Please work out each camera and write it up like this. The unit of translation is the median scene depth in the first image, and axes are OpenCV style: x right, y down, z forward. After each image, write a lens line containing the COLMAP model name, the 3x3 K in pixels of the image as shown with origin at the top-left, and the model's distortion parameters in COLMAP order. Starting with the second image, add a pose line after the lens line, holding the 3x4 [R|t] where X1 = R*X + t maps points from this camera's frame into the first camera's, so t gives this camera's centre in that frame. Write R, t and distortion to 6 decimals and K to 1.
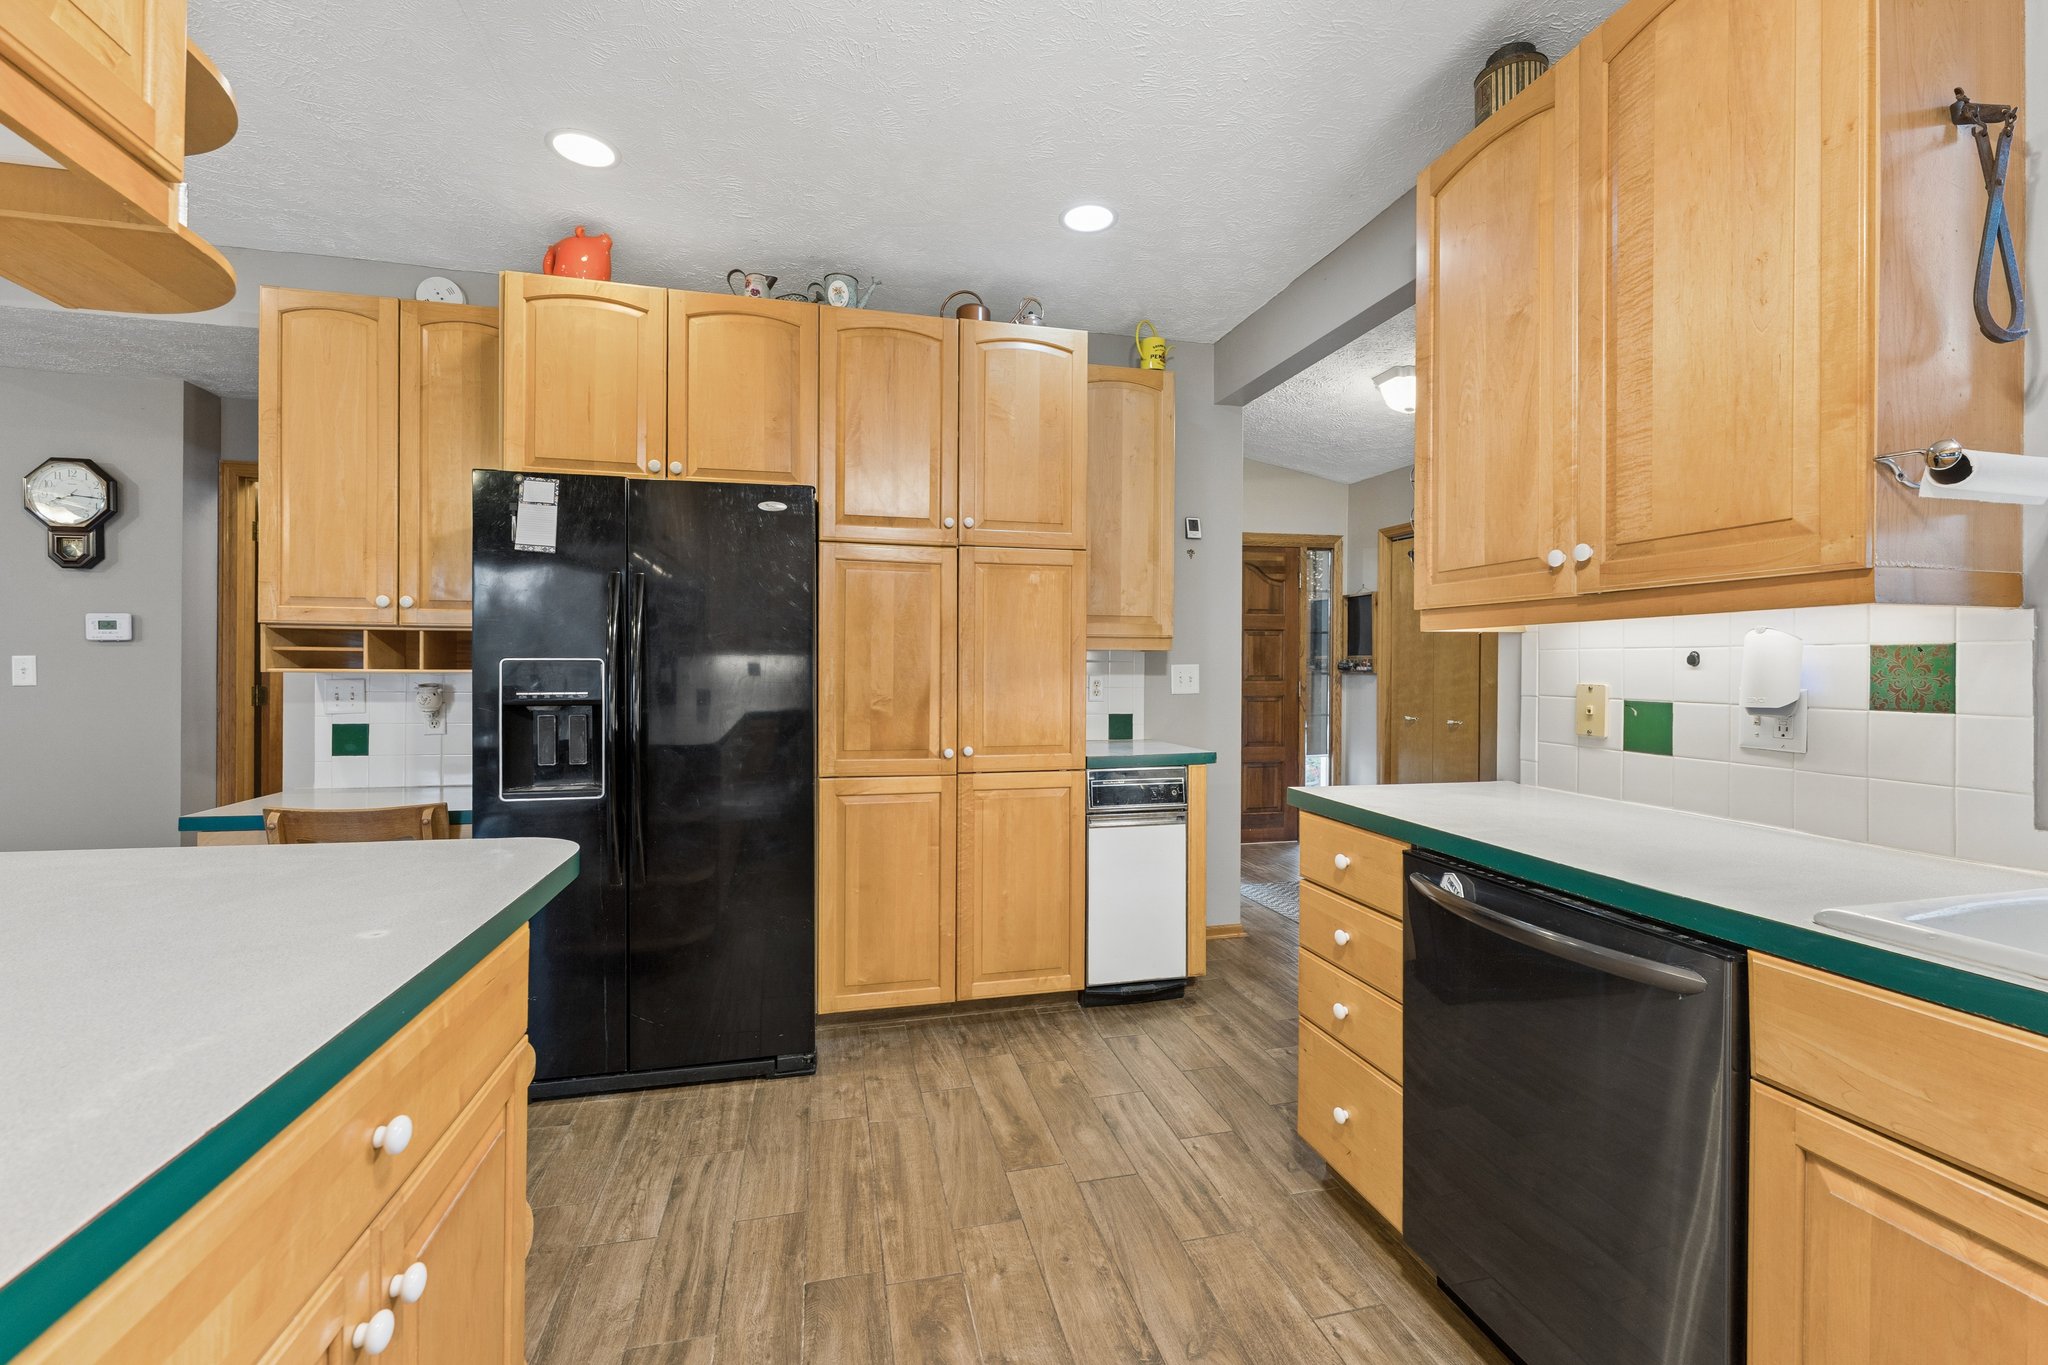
lens RADIAL K [[841.3, 0, 1028.5], [0, 841.3, 666.2], [0, 0, 1]] dist [0.002573, -0.000075]
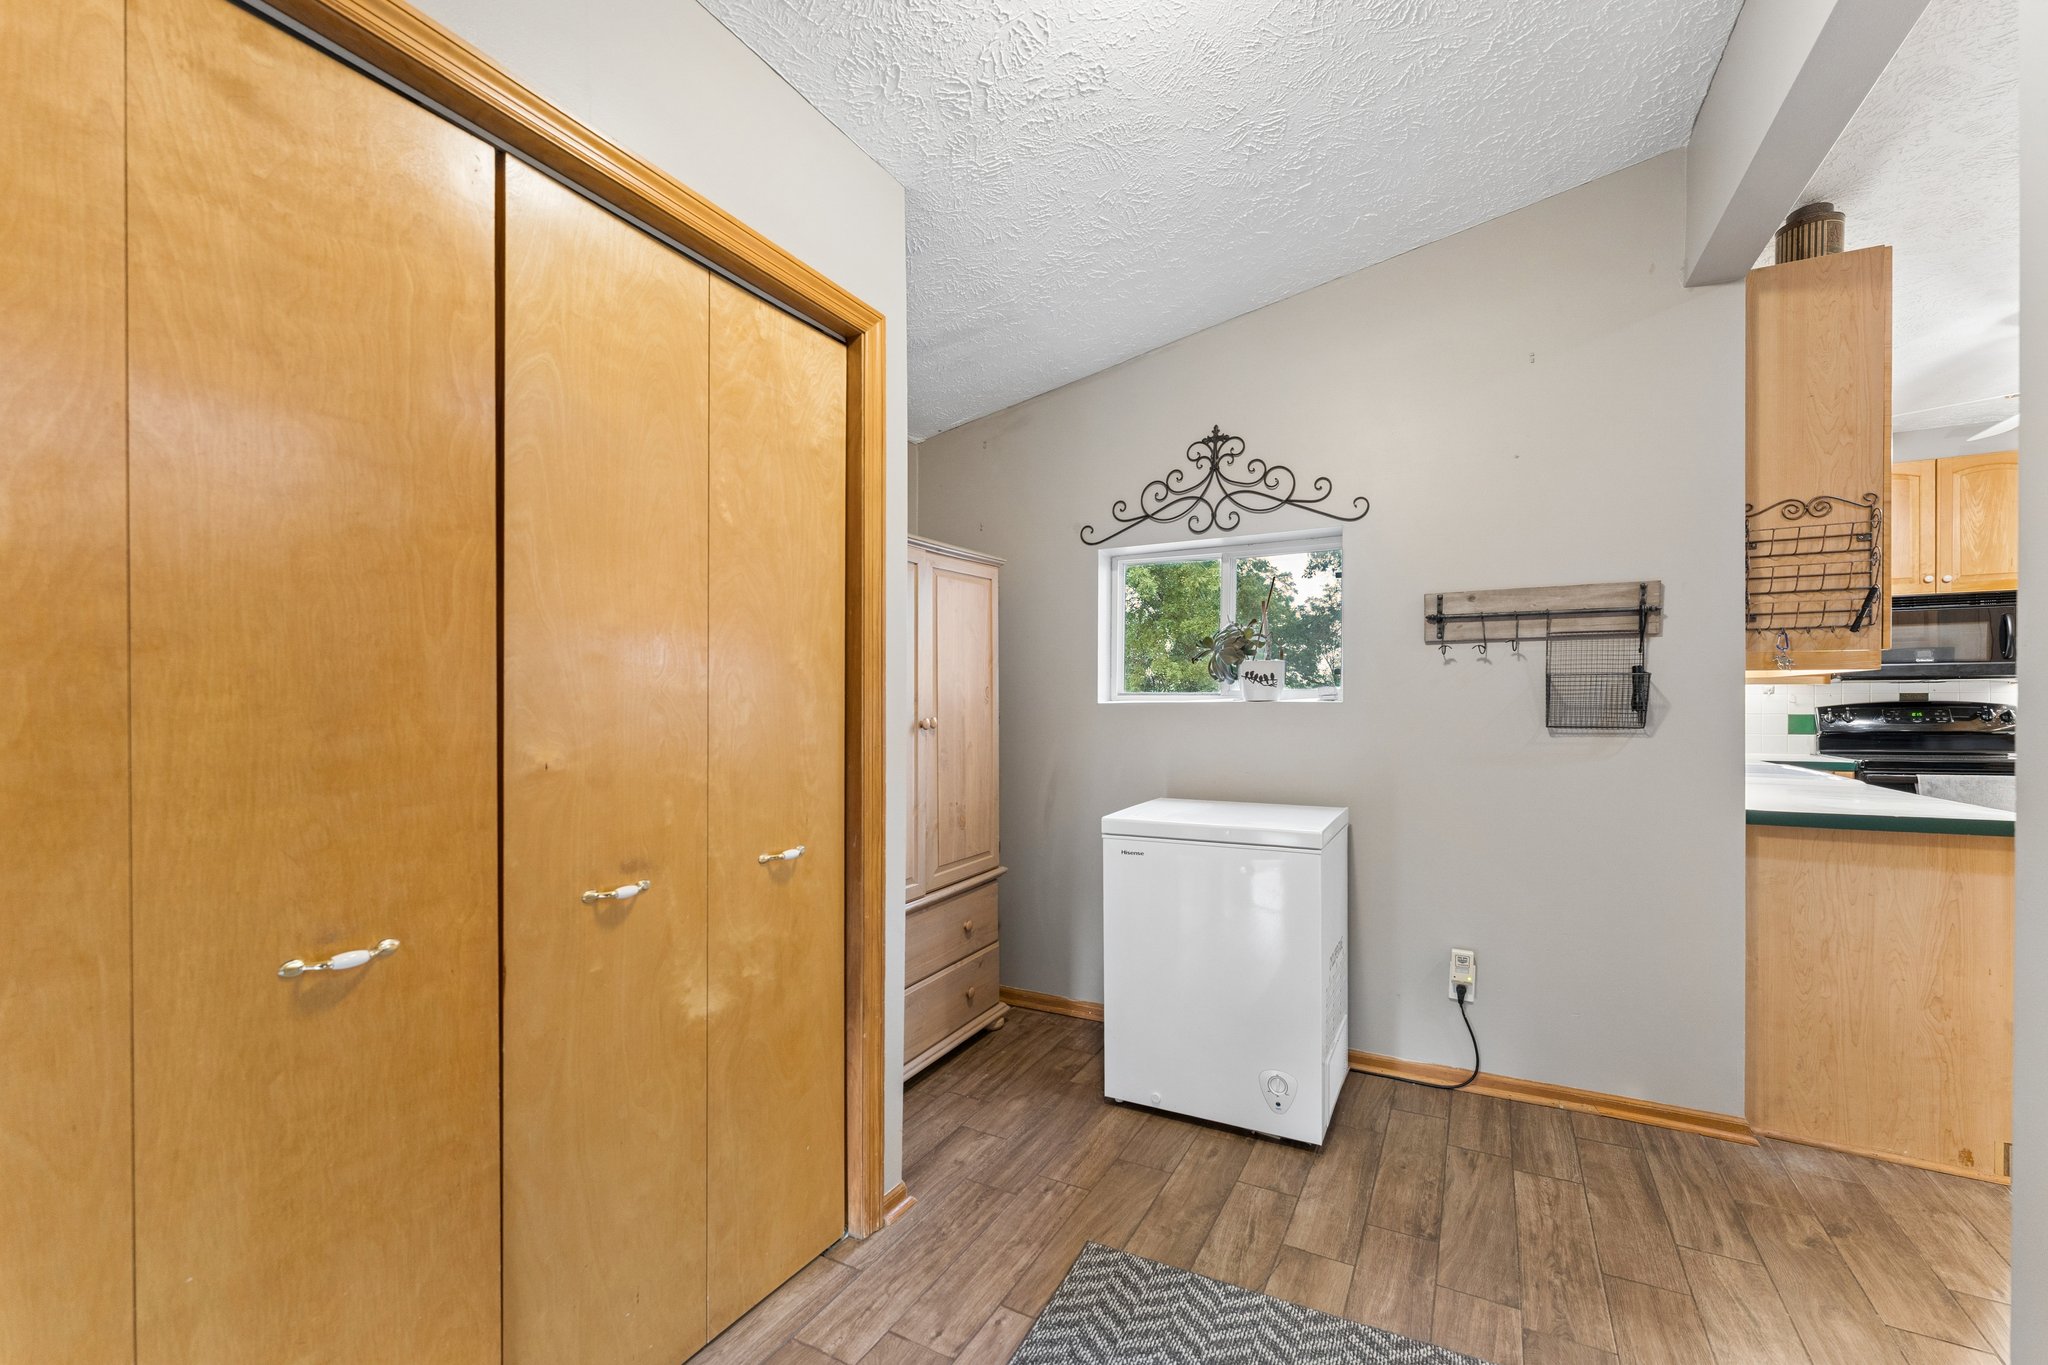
lens RADIAL K [[841.3, 0, 1023.6], [0, 841.3, 696.8], [0, 0, 1]] dist [0.002573, -0.000075]
pose [[-0.743447, -0.001647, 0.668793, 0.199724], [-0.004835, 0.999984, -0.002911, -0.000728], [-0.668778, -0.005398, -0.743443, 0.883886]]
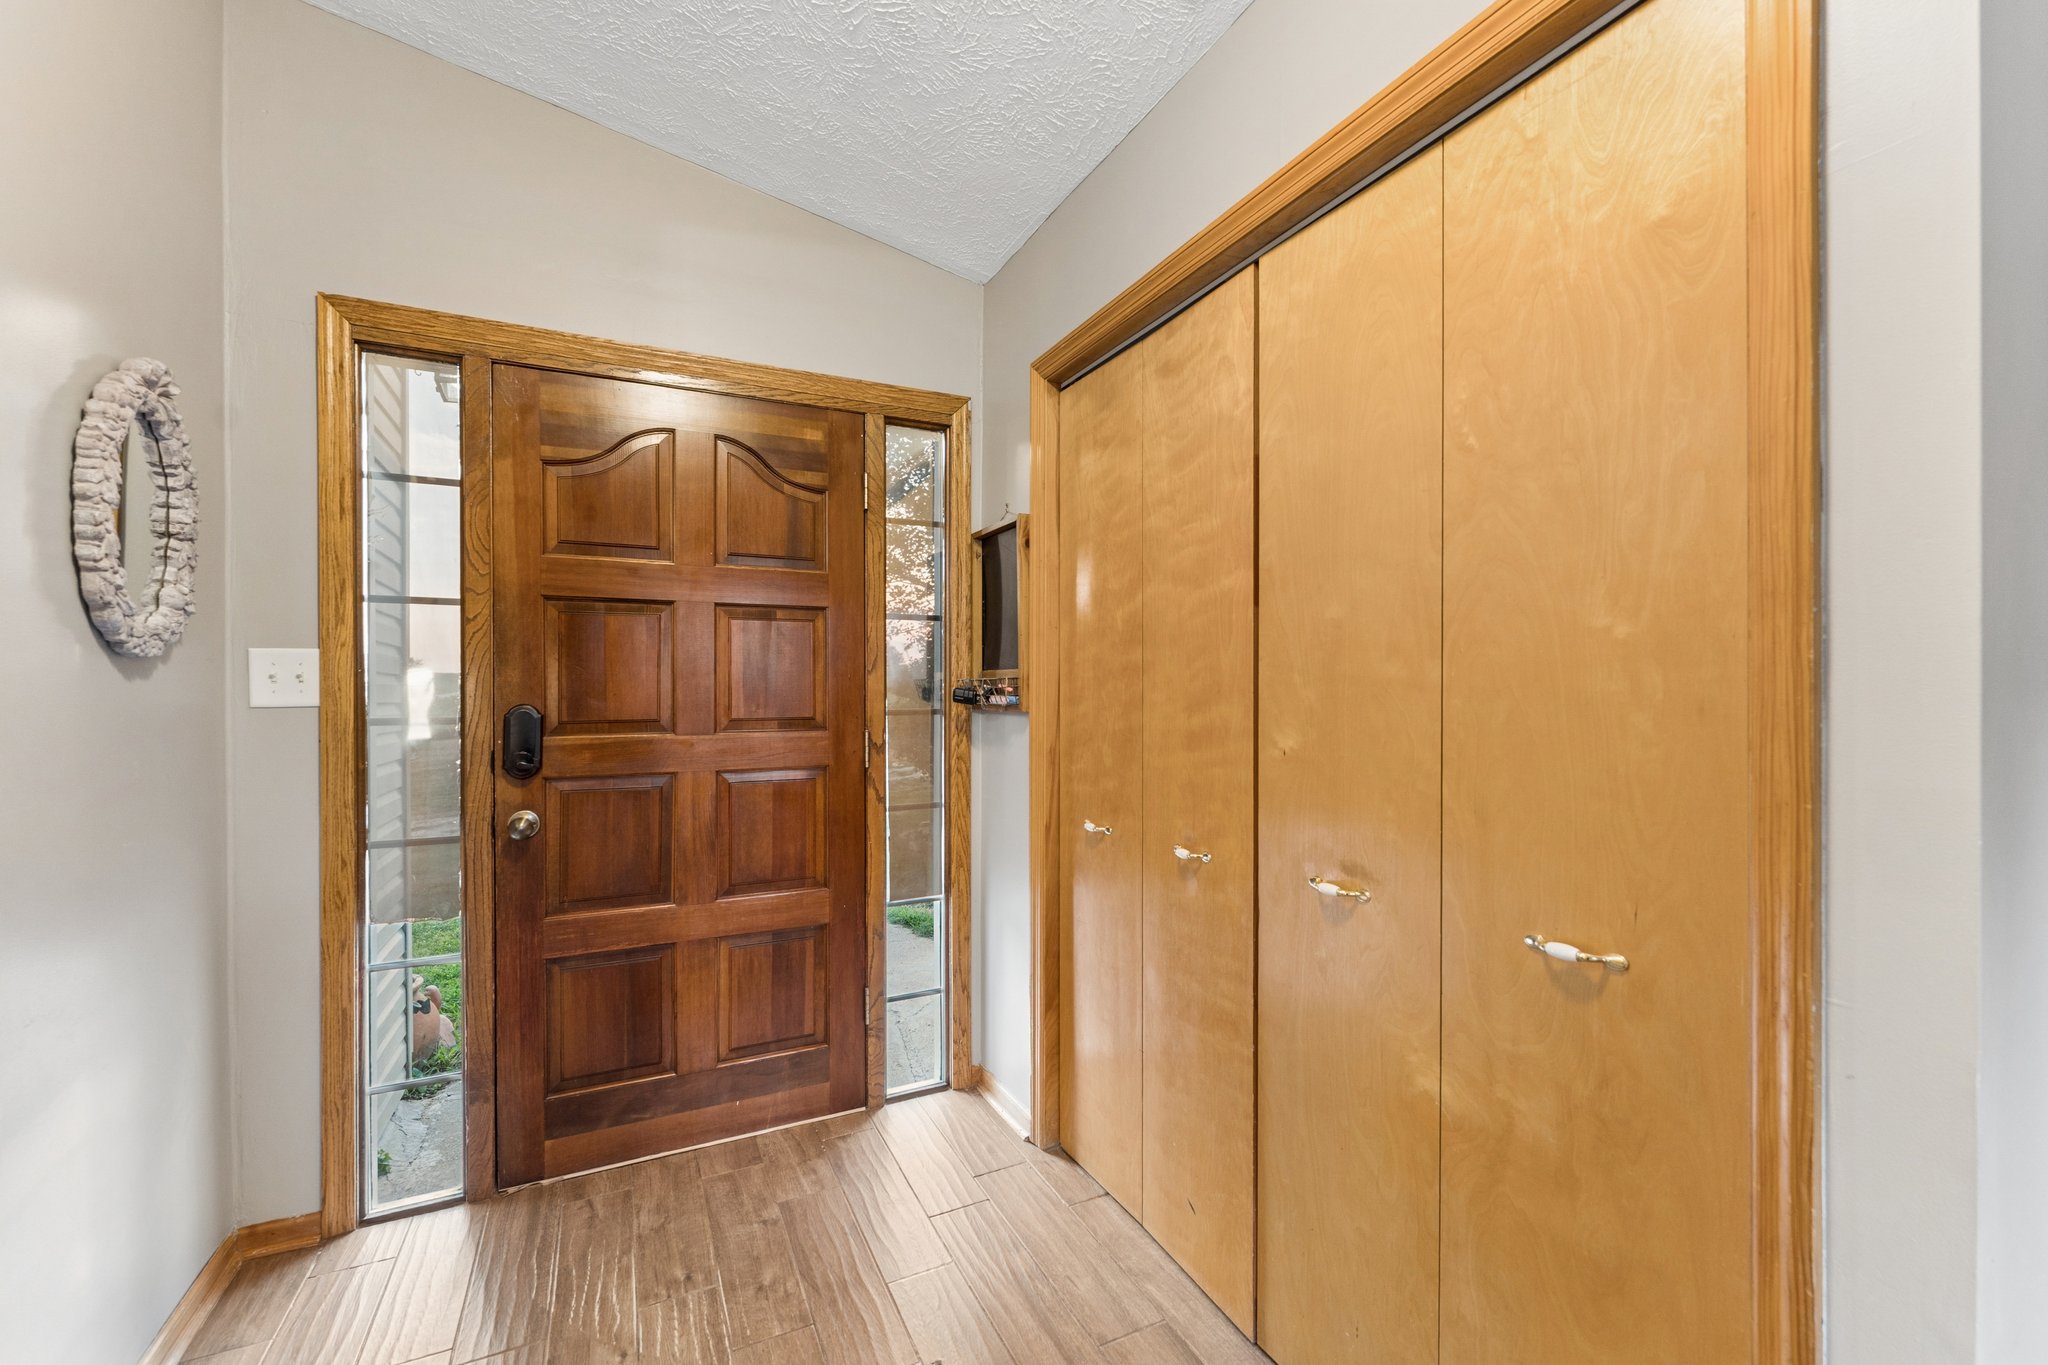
lens RADIAL K [[841.3, 0, 1021.7], [0, 841.3, 689.0], [0, 0, 1]] dist [0.002573, -0.000075]
pose [[0.976313, -0.002816, 0.216343, 0.307604], [0.003838, 0.999983, -0.004302, -0.000860], [-0.216327, 0.005031, 0.976308, 0.572318]]
